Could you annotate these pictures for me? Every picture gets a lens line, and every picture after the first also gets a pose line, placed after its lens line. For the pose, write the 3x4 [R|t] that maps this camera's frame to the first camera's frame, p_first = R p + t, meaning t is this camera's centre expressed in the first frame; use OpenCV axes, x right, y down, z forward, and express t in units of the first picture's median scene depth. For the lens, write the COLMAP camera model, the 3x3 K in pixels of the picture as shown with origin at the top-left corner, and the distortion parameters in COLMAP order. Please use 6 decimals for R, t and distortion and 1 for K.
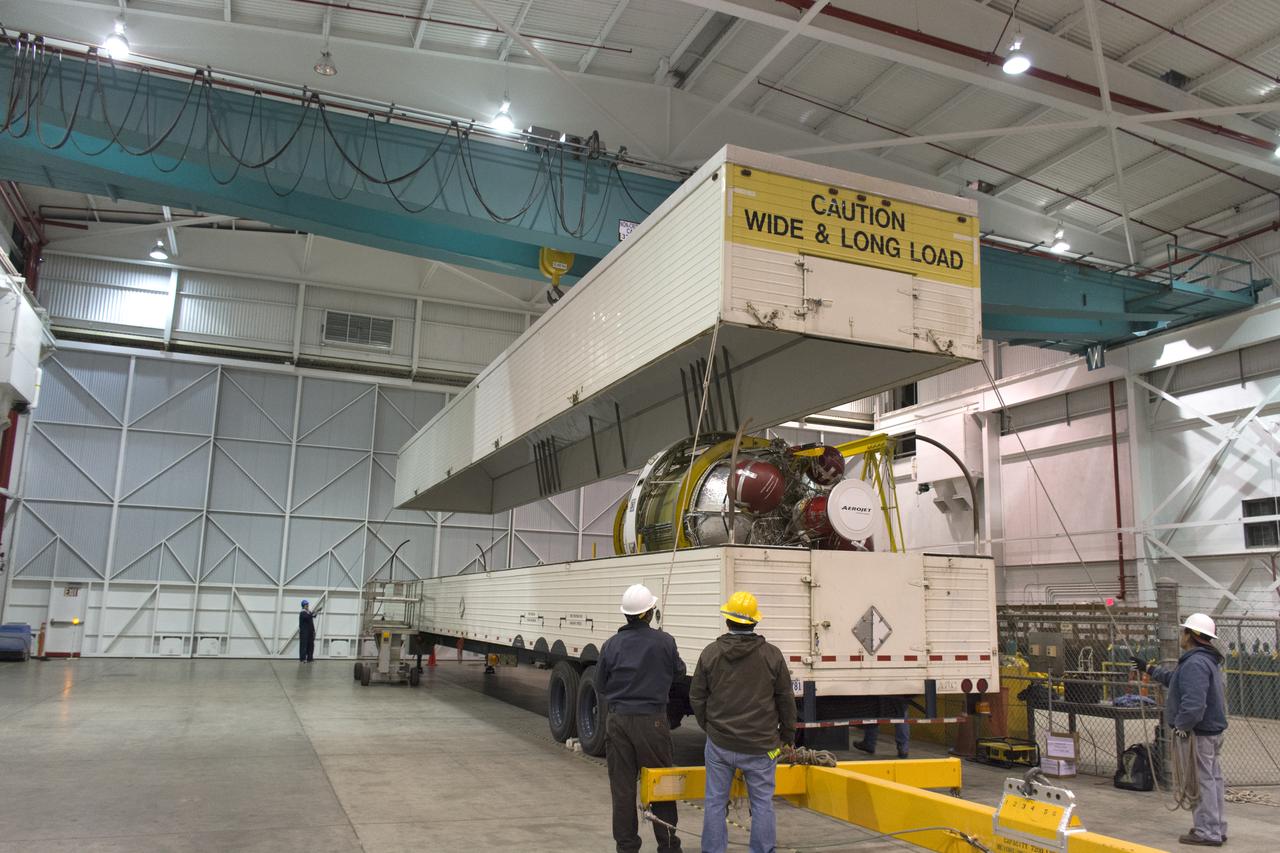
lens RADIAL K [[996.8, 0, 642.6], [0, 996.8, 425.3], [0, 0, 1]] dist [0.013634, 0.007032]
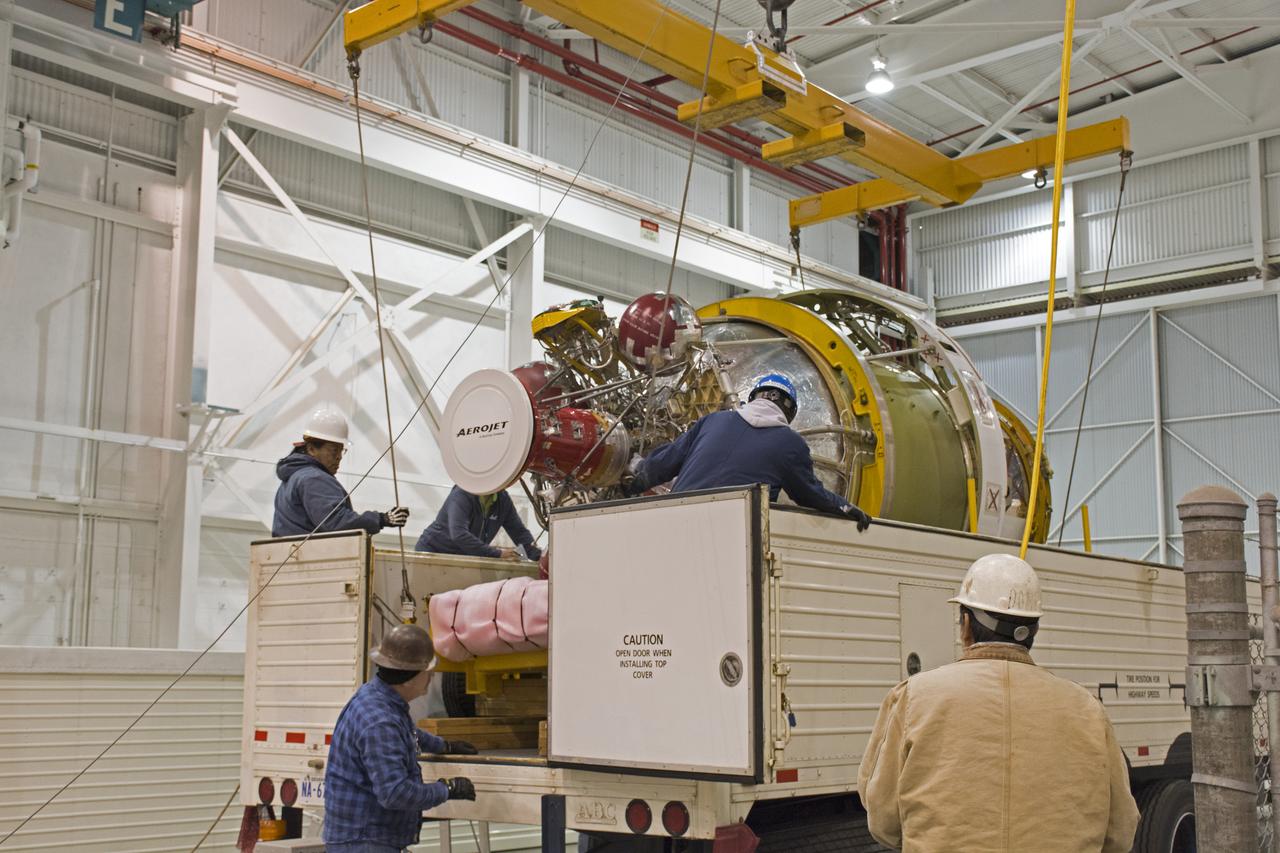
lens RADIAL K [[1578.6, 0, 641.5], [0, 1578.6, 430.6], [0, 0, 1]] dist [0.035149, 0.000000]
pose [[0.470136, -0.163465, -0.867324, 0.288406], [0.172313, 0.980788, -0.091446, 0.052480], [0.865610, -0.106459, 0.489271, 0.222288]]
